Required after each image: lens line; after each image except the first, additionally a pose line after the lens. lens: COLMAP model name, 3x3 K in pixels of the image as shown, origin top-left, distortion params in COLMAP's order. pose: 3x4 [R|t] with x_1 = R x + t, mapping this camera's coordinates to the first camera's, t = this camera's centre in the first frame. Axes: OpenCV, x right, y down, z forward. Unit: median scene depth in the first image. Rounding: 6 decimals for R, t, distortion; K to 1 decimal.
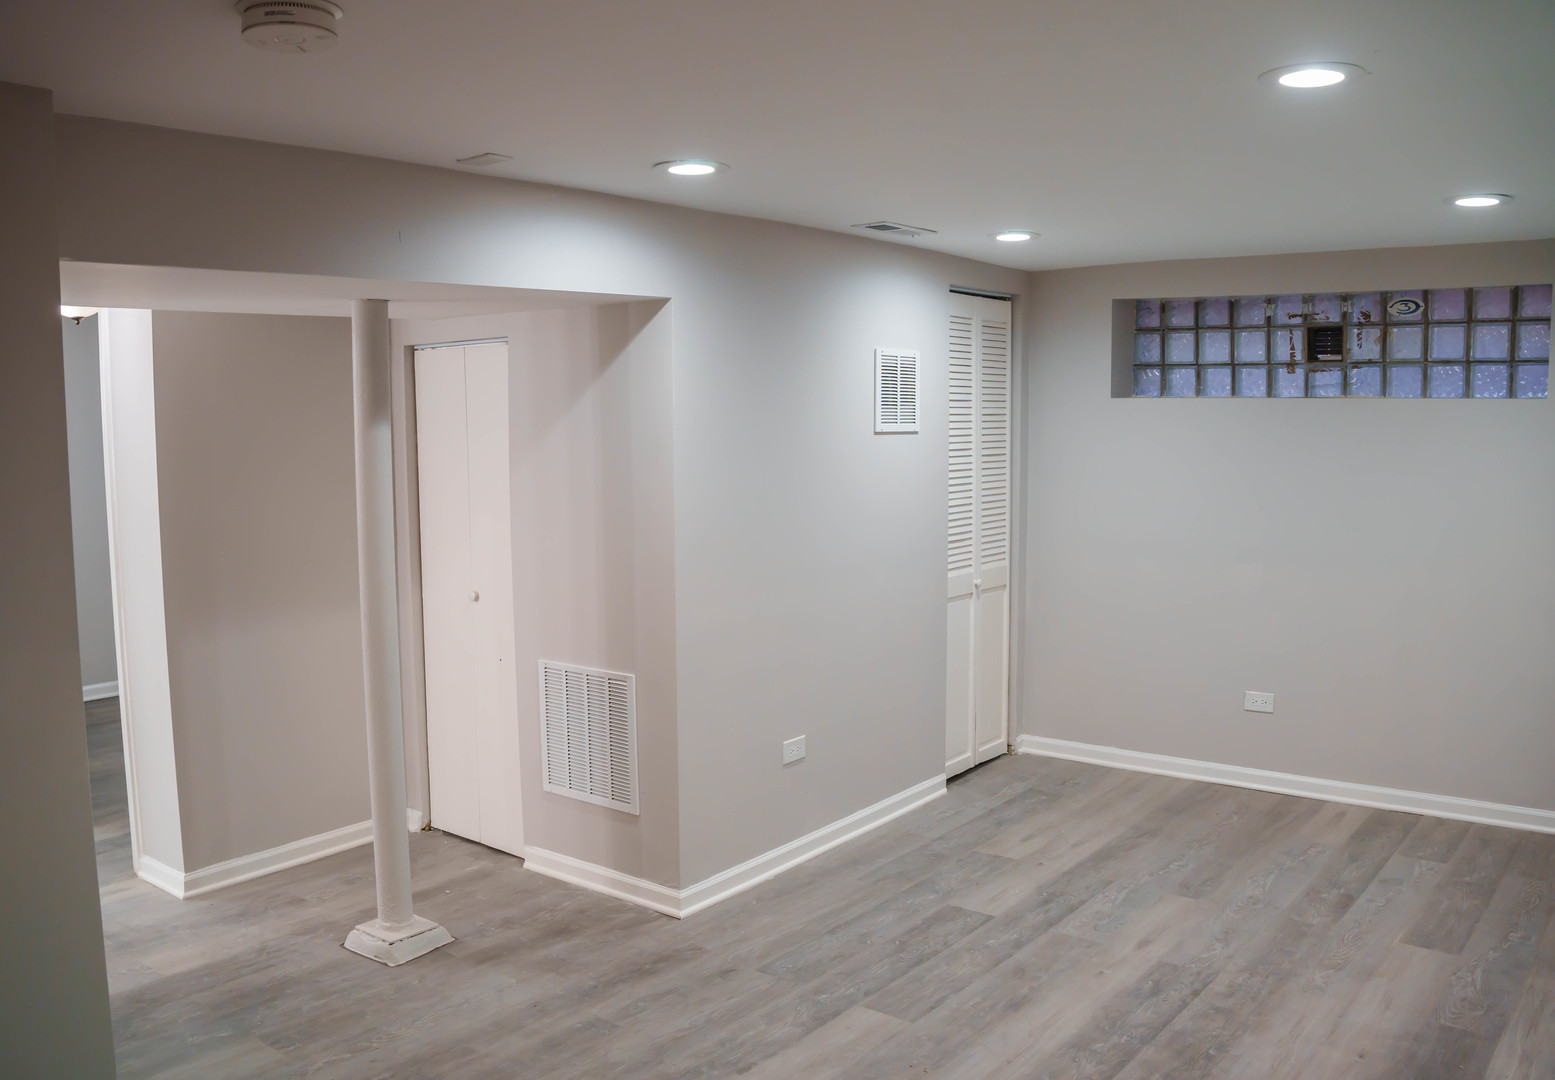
lens RADIAL K [[1334.1, 0, 767.3], [0, 1334.1, 539.6], [0, 0, 1]] dist [-0.108290, 0.028310]
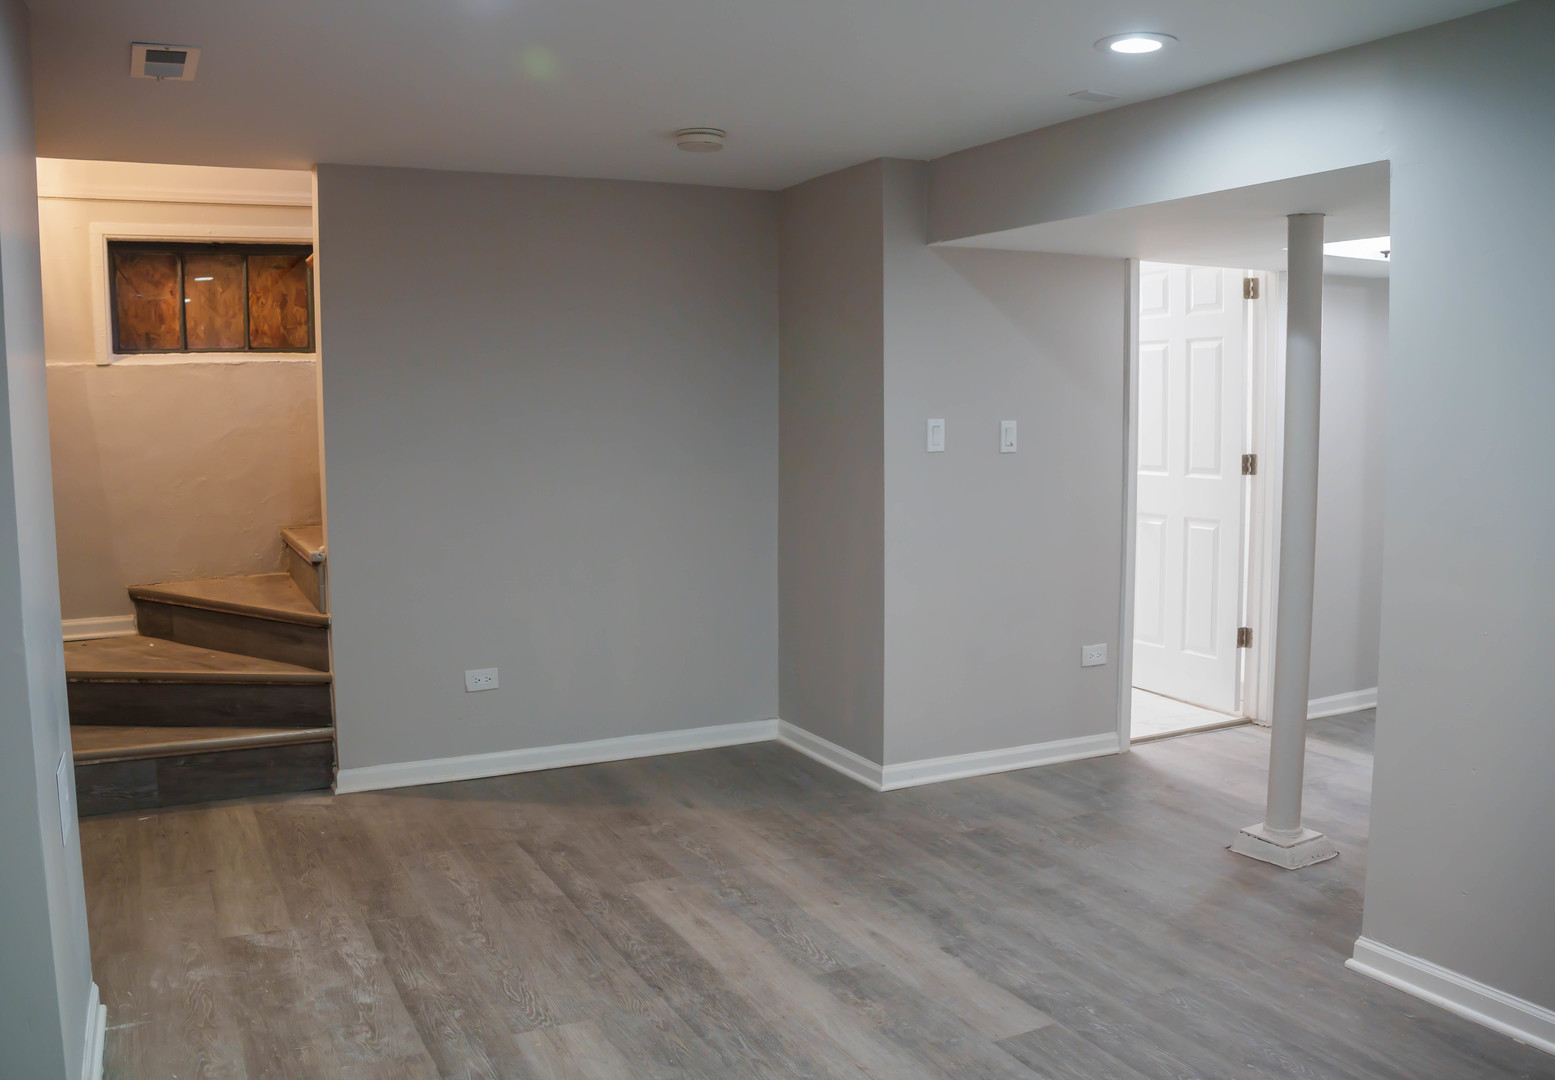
lens RADIAL K [[1334.1, 0, 769.3], [0, 1334.1, 542.1], [0, 0, 1]] dist [-0.108290, 0.028310]
pose [[-0.423788, 0.102145, -0.899984, 0.869782], [-0.072096, 0.986664, 0.145932, -0.050247], [0.902888, 0.126729, -0.410772, 1.161068]]
